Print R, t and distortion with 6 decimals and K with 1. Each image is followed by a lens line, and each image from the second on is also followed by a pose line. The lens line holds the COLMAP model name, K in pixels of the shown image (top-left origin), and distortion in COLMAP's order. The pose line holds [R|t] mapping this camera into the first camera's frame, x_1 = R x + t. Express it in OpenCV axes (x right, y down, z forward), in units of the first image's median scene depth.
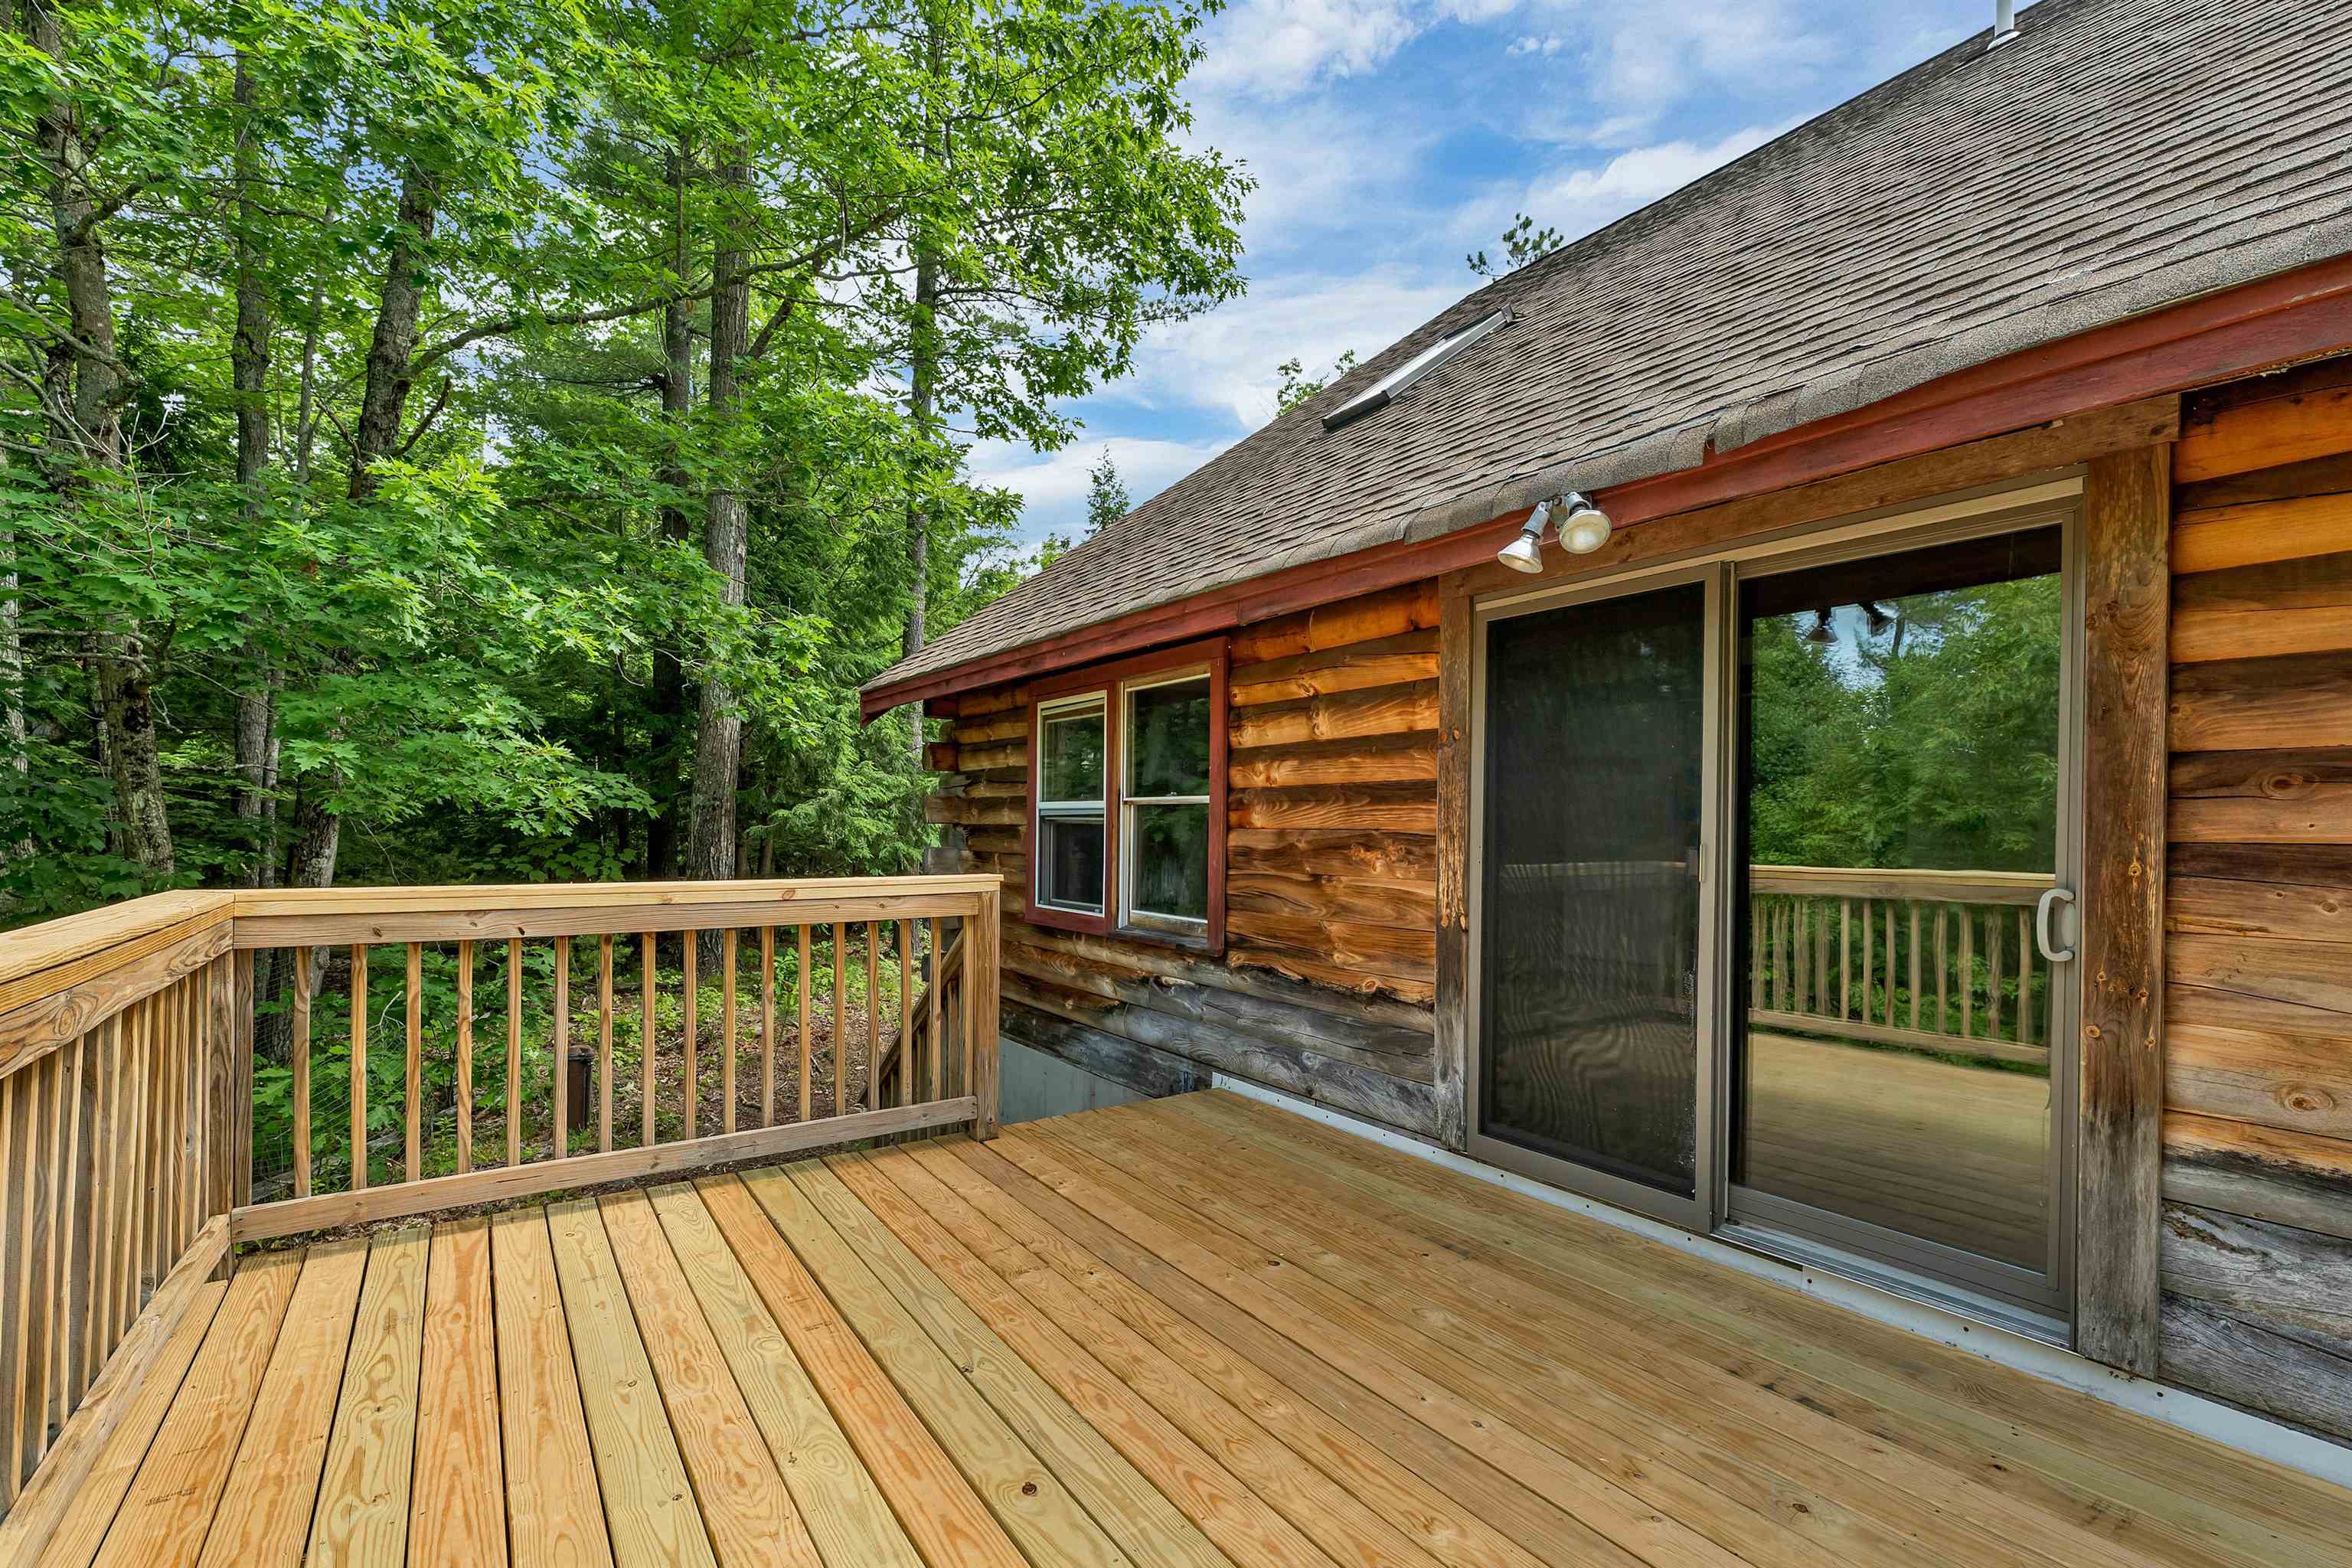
lens RADIAL K [[1047.7, 0, 1171.5], [0, 1047.7, 829.6], [0, 0, 1]] dist [0.000786, 0.000045]
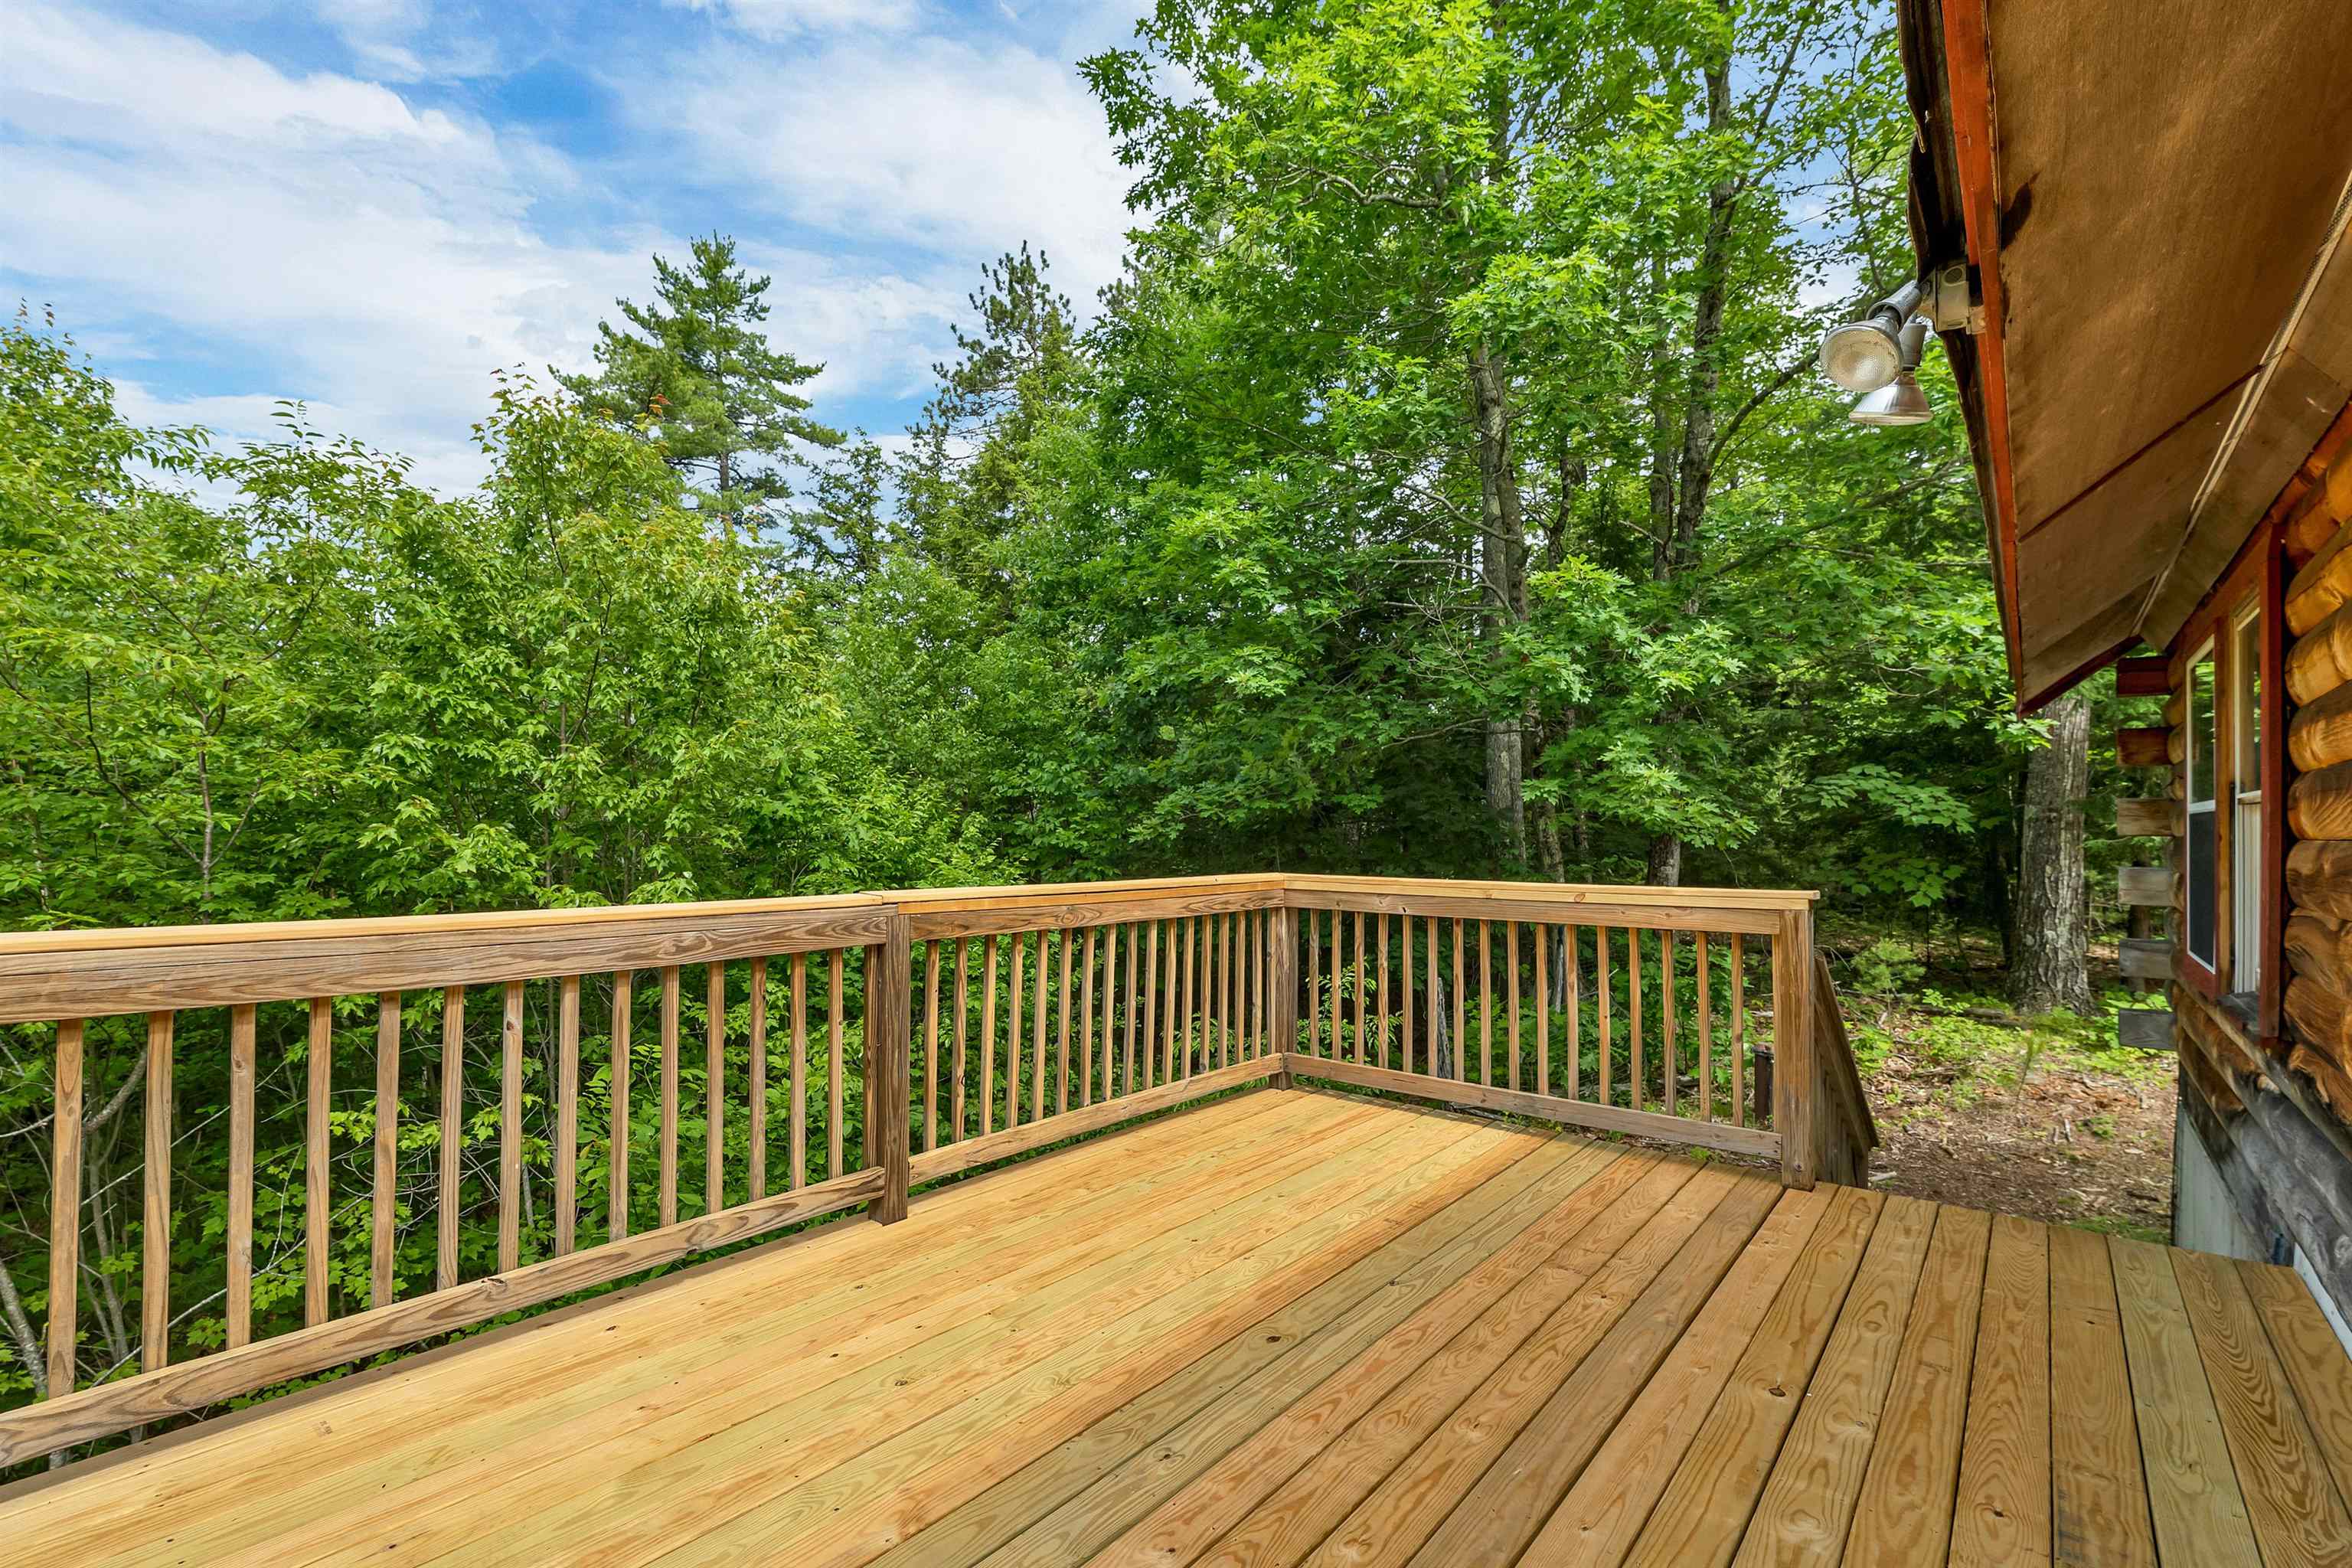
lens RADIAL K [[993.5, 0, 1176.9], [0, 993.5, 821.6], [0, 0, 1]] dist [-0.001970, -0.000232]
pose [[0.266149, -0.018542, -0.963753, 0.510533], [-0.006035, 0.999763, -0.020901, 0.004496], [0.963913, 0.011379, 0.265974, 0.267035]]
